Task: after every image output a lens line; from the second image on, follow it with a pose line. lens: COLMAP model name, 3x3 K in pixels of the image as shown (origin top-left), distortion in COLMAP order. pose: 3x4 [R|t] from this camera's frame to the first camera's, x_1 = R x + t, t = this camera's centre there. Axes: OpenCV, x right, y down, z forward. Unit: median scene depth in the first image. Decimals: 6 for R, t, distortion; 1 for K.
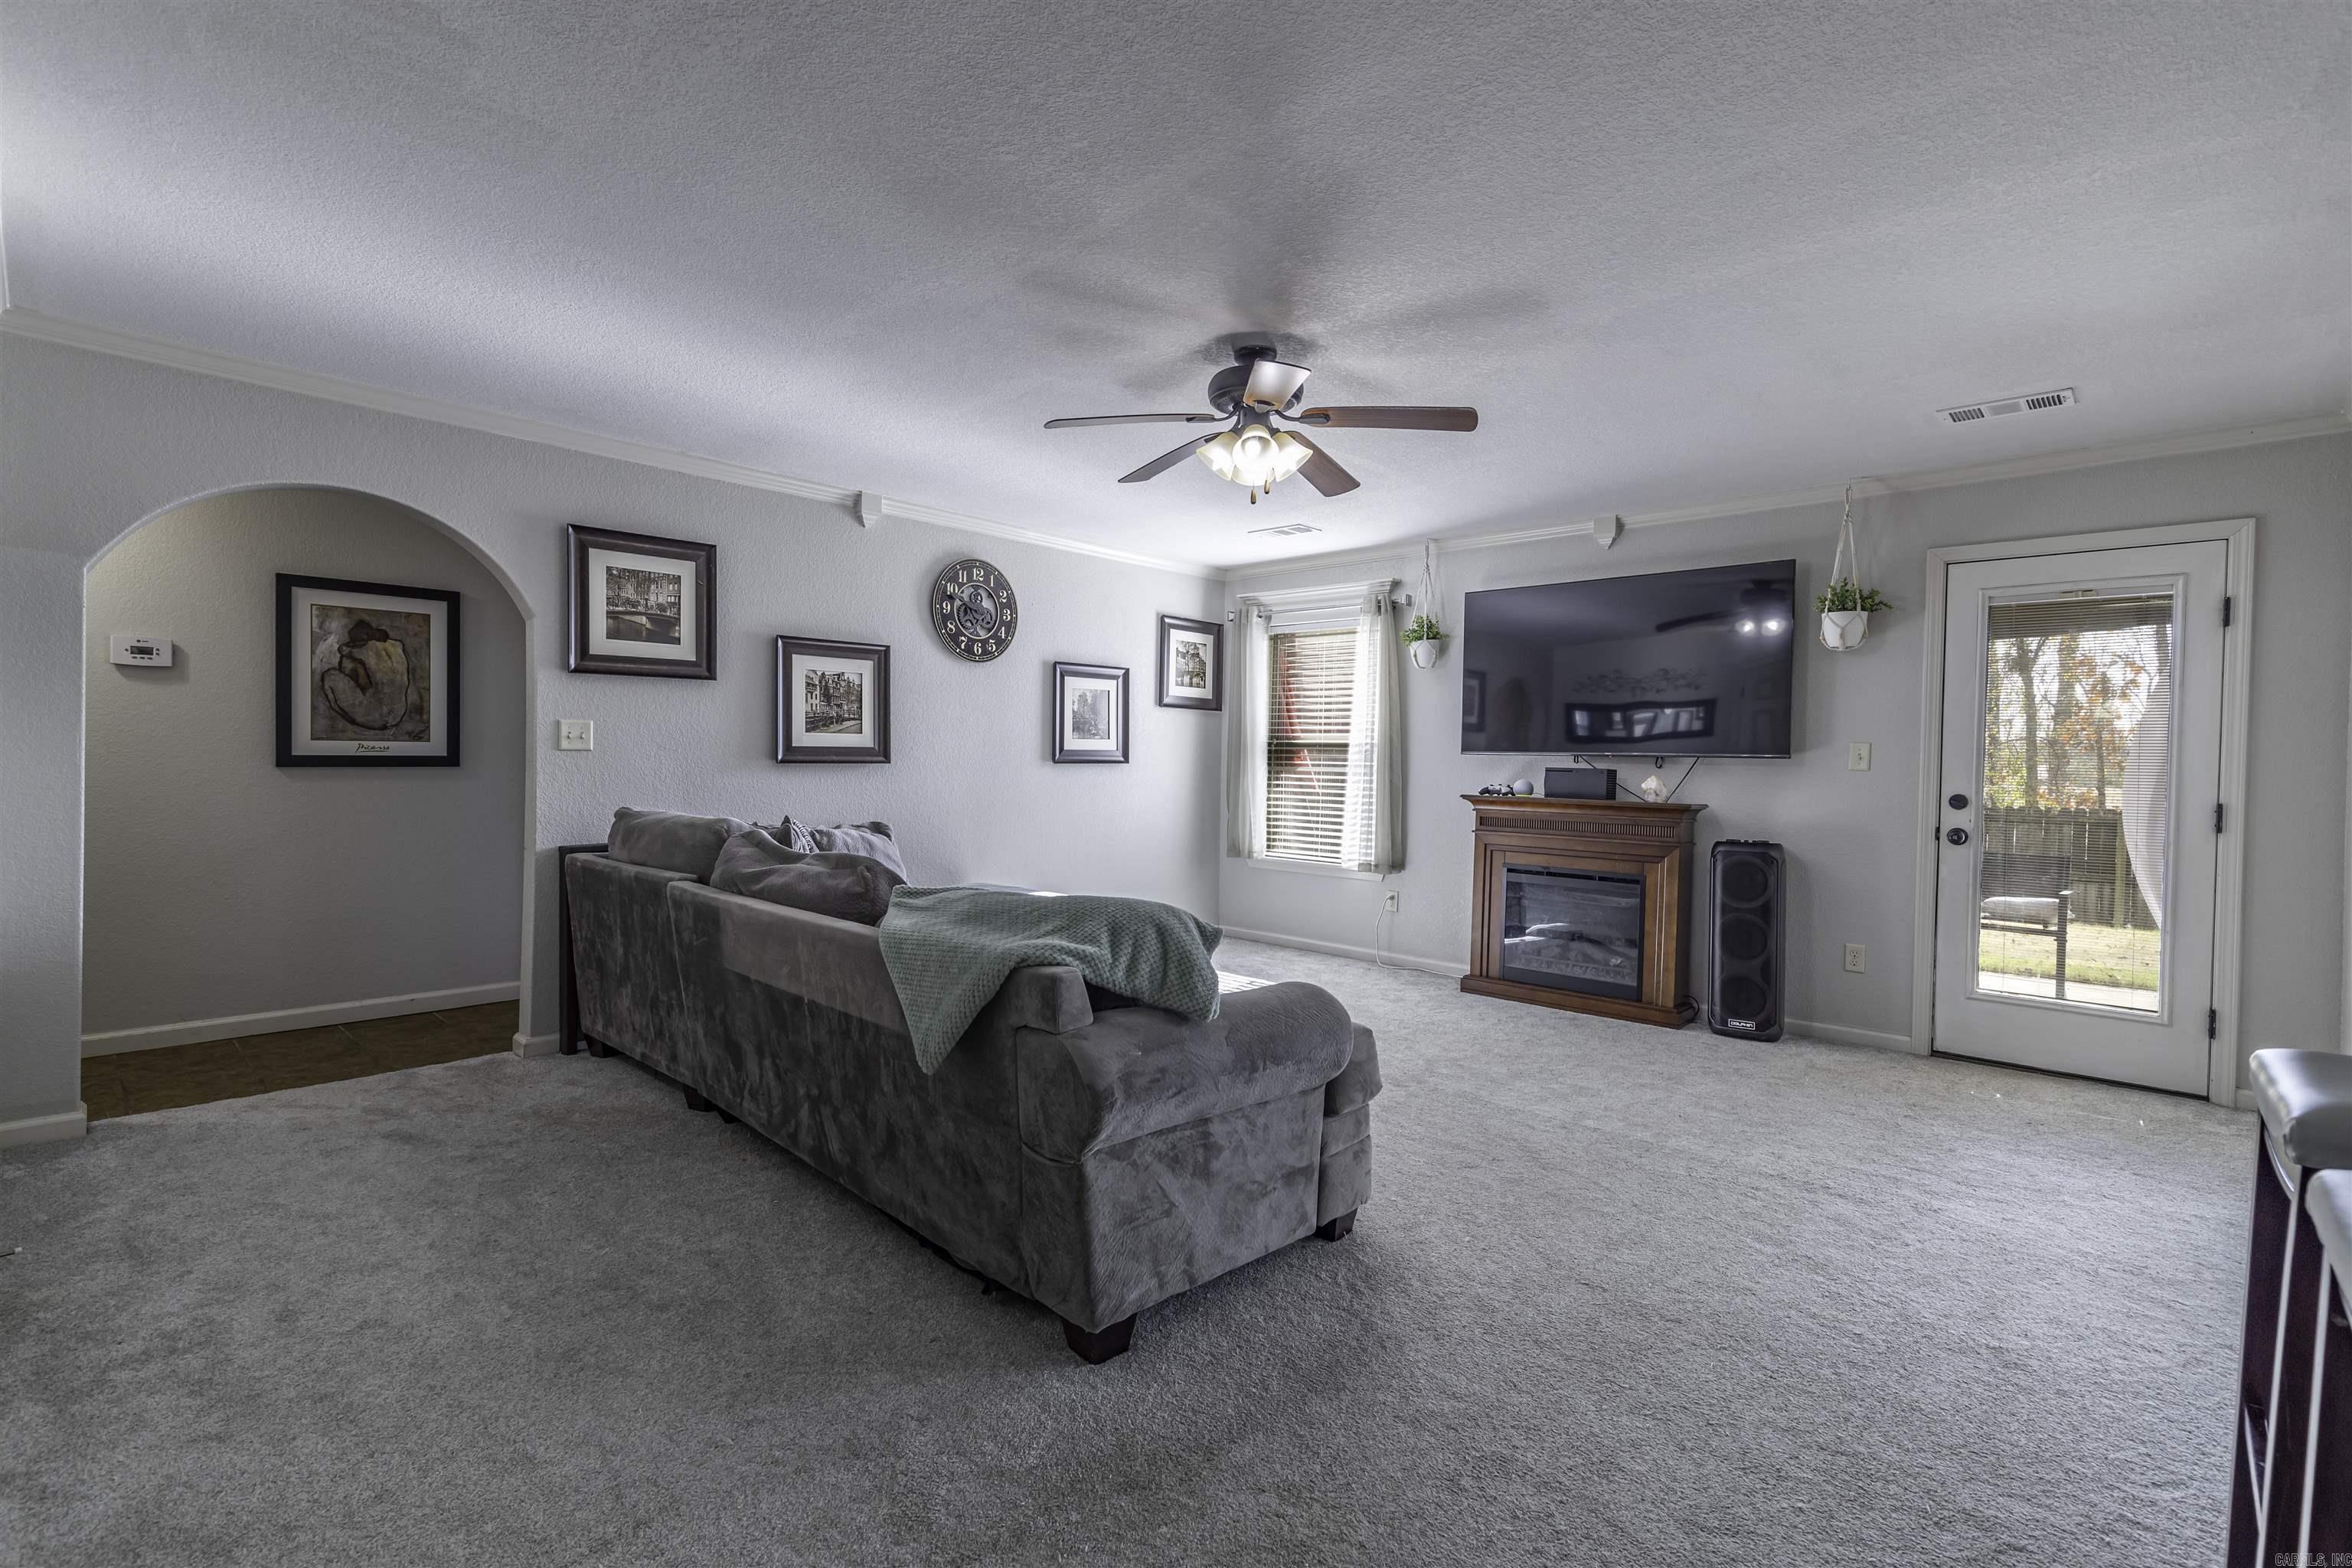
lens RADIAL K [[1071.8, 0, 1162.9], [0, 1071.8, 780.8], [0, 0, 1]] dist [0.009626, -0.000330]
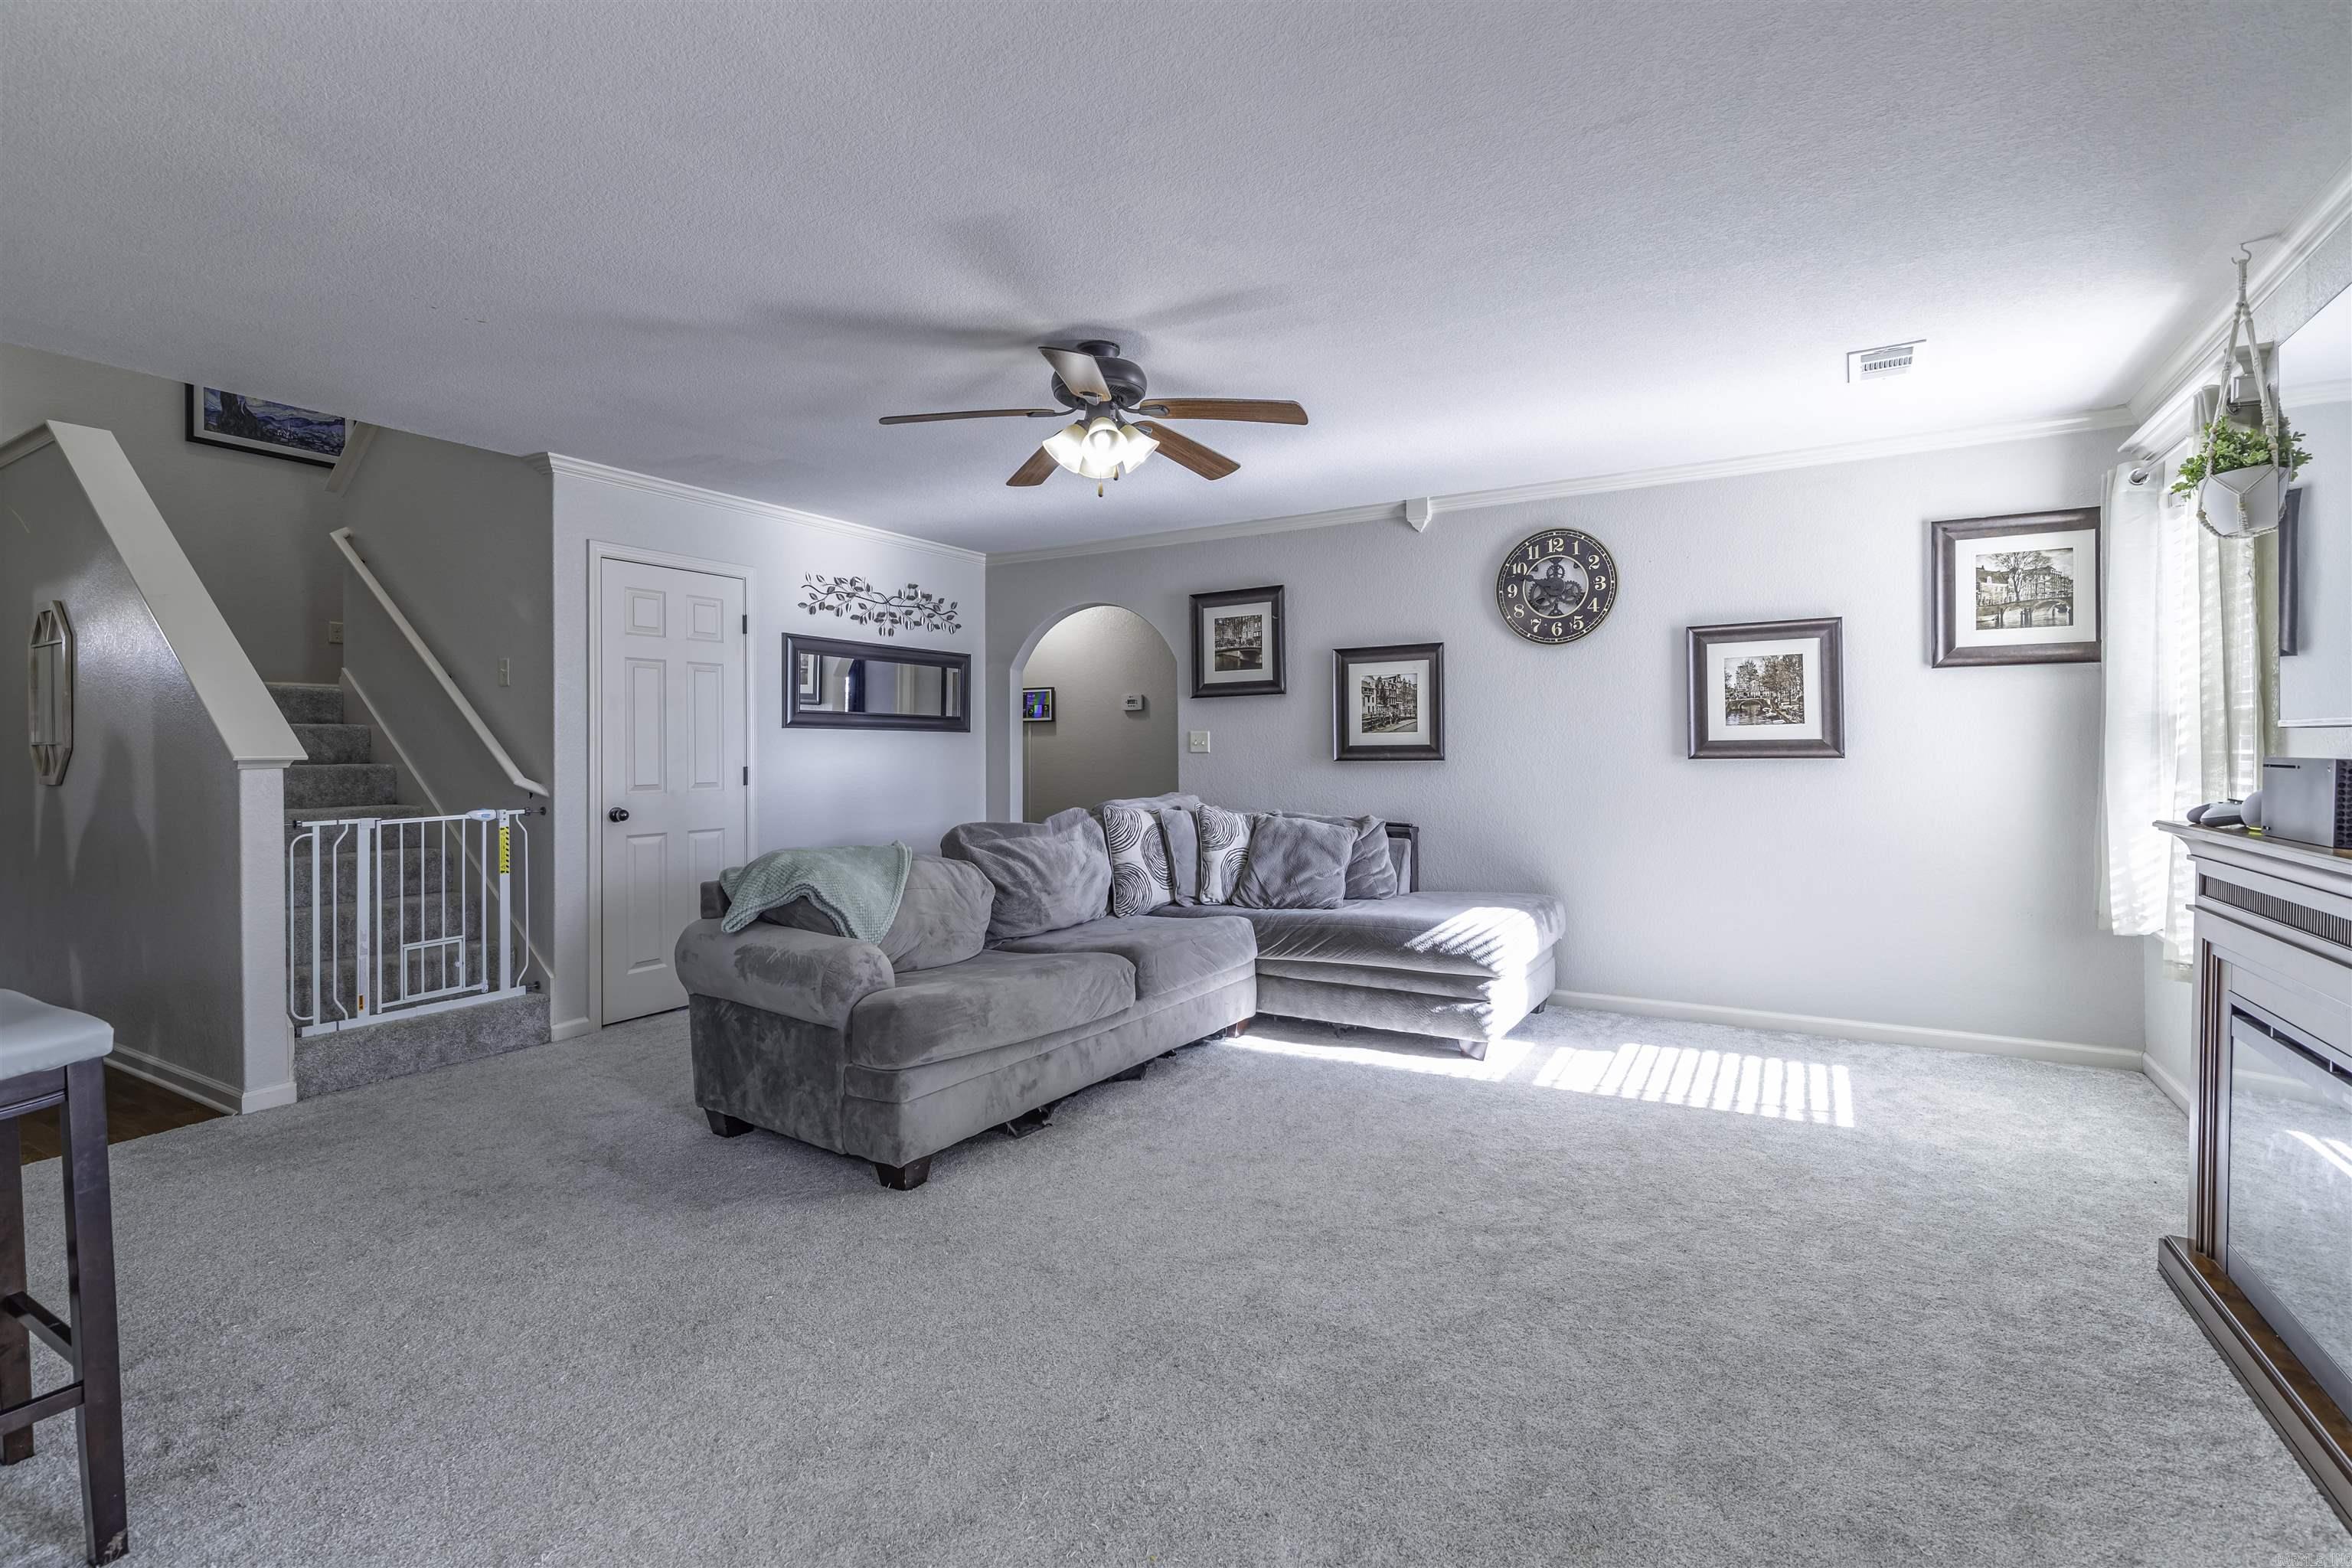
lens RADIAL K [[1071.8, 0, 1140.9], [0, 1071.8, 758.1], [0, 0, 1]] dist [0.009626, -0.000330]
pose [[0.199300, -0.009361, -0.979894, 0.677278], [-0.011430, 0.999864, -0.011877, -0.003313], [0.979872, 0.013568, 0.199166, 0.534161]]
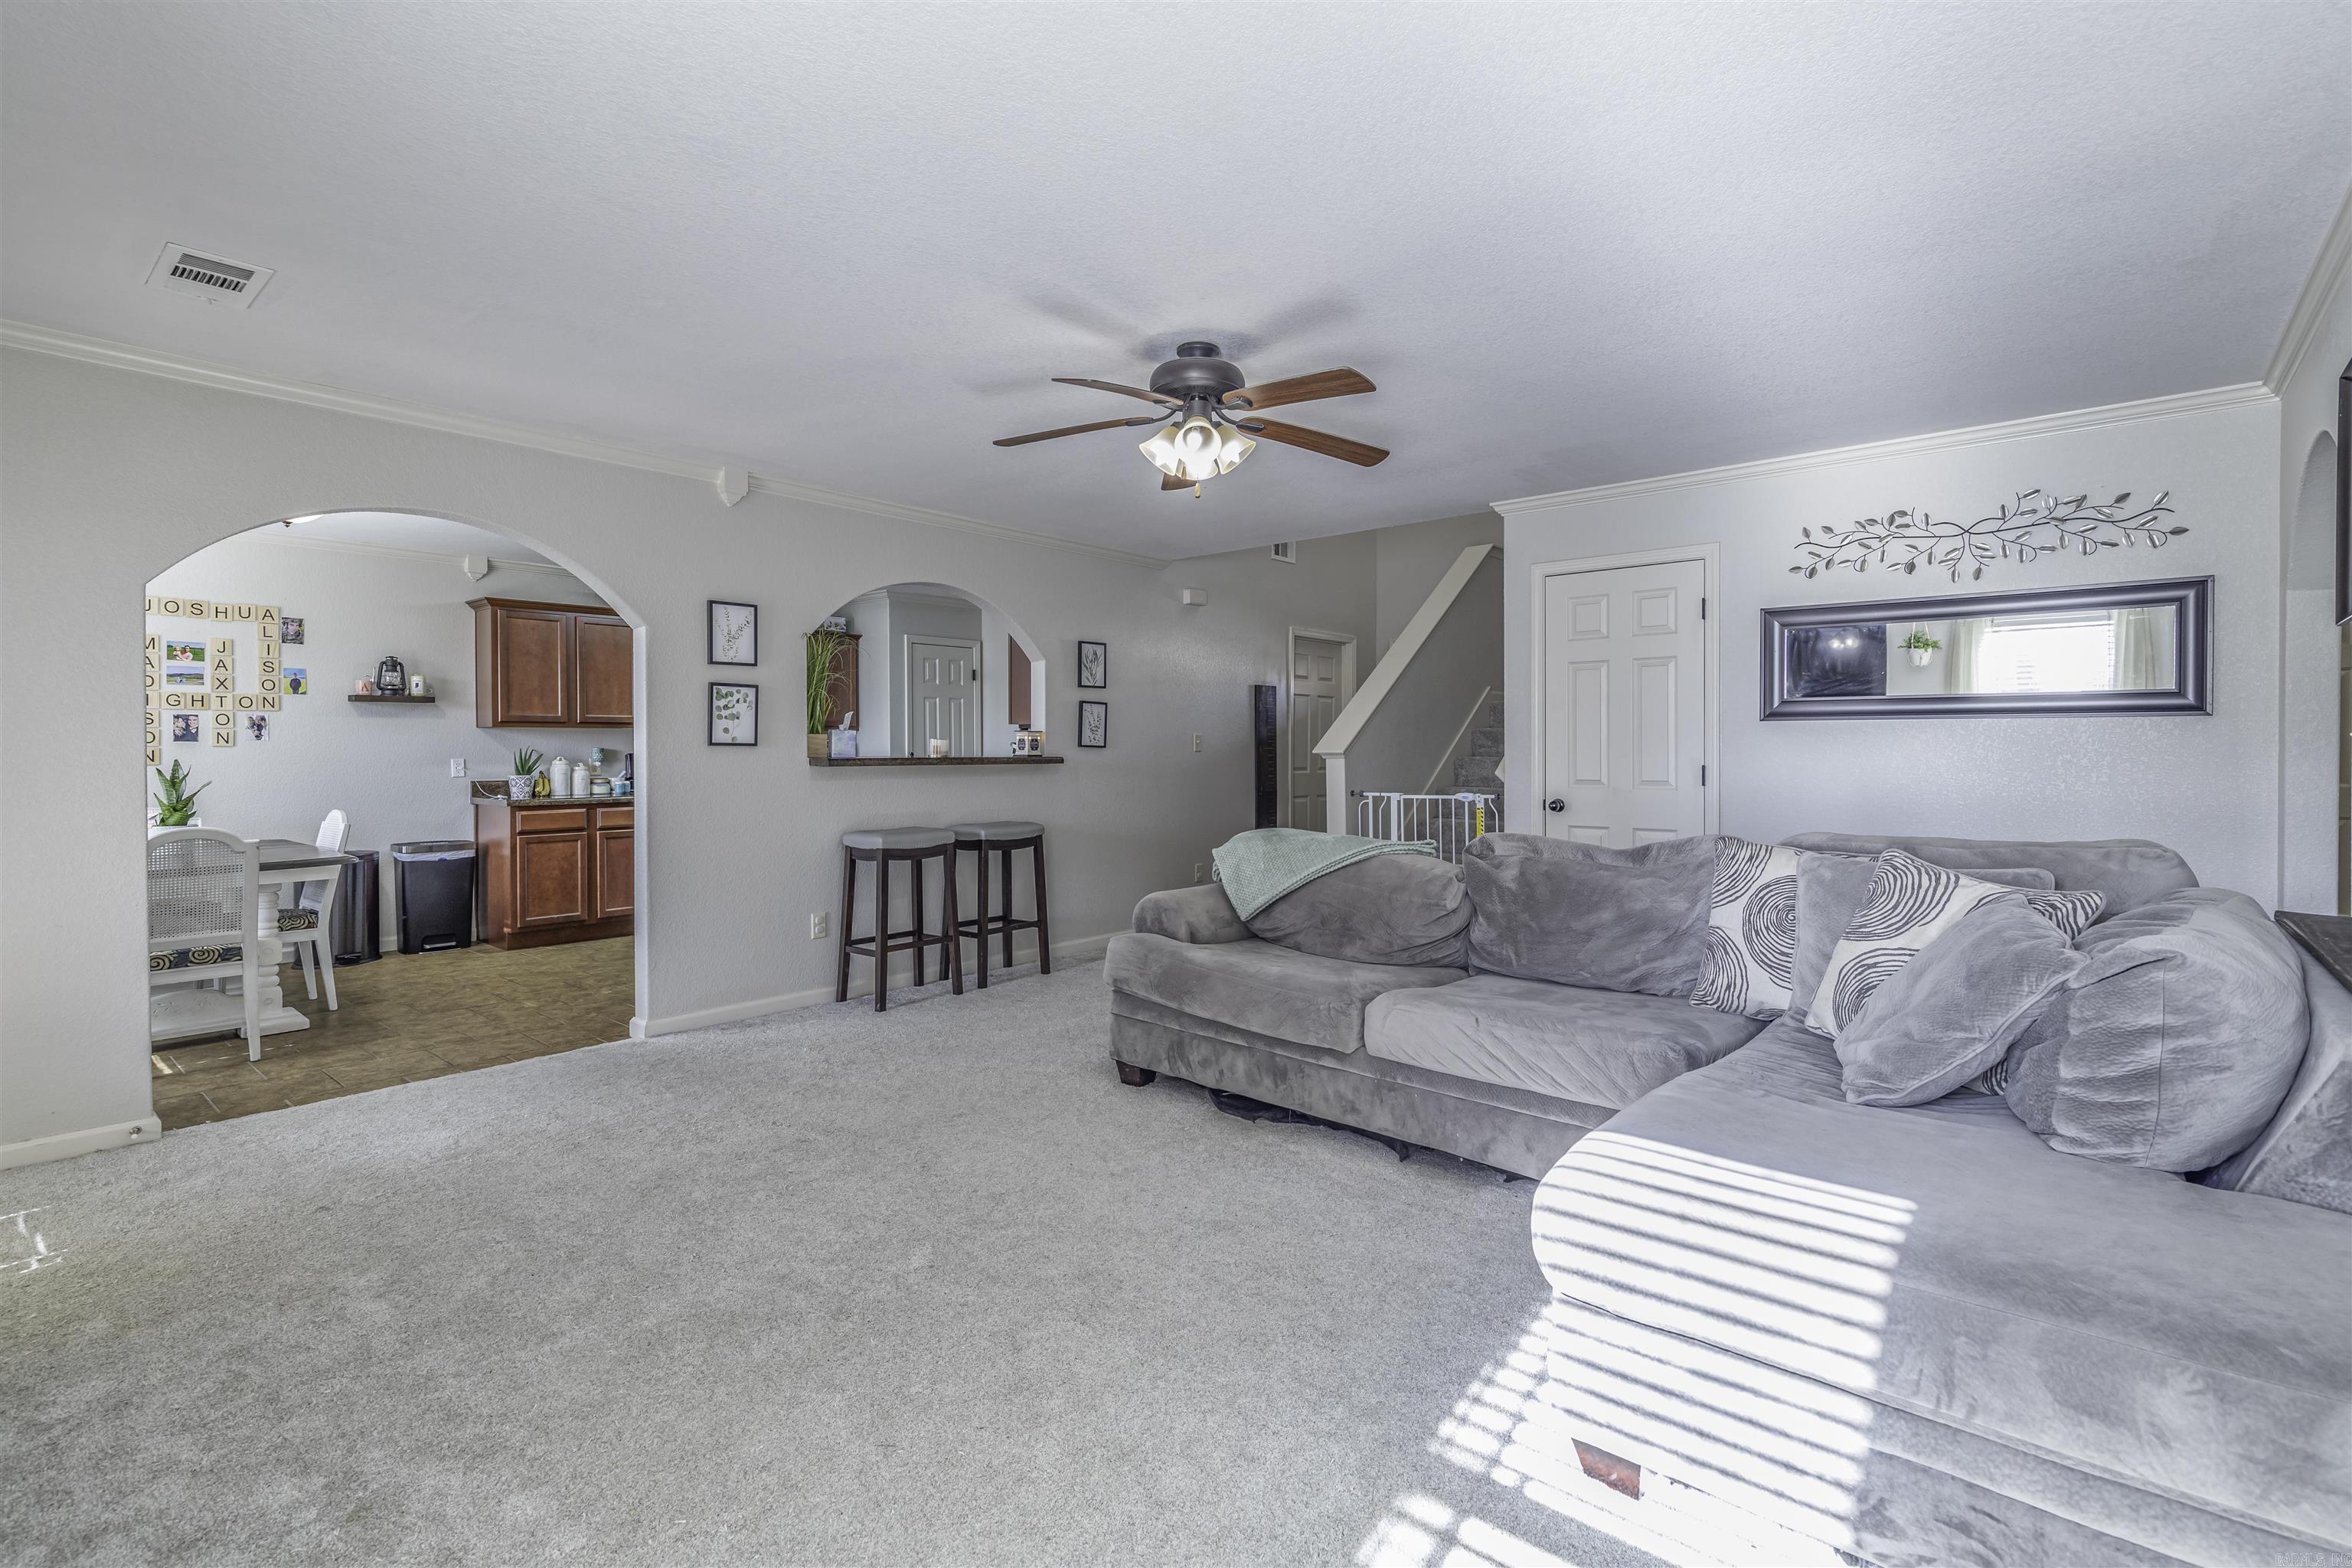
lens RADIAL K [[1071.8, 0, 1172.1], [0, 1071.8, 753.4], [0, 0, 1]] dist [0.009626, -0.000330]
pose [[-0.998027, -0.014940, -0.060989, 0.098005], [-0.016413, 0.999584, 0.023718, -0.028676], [0.060609, 0.024672, -0.997857, 1.287111]]
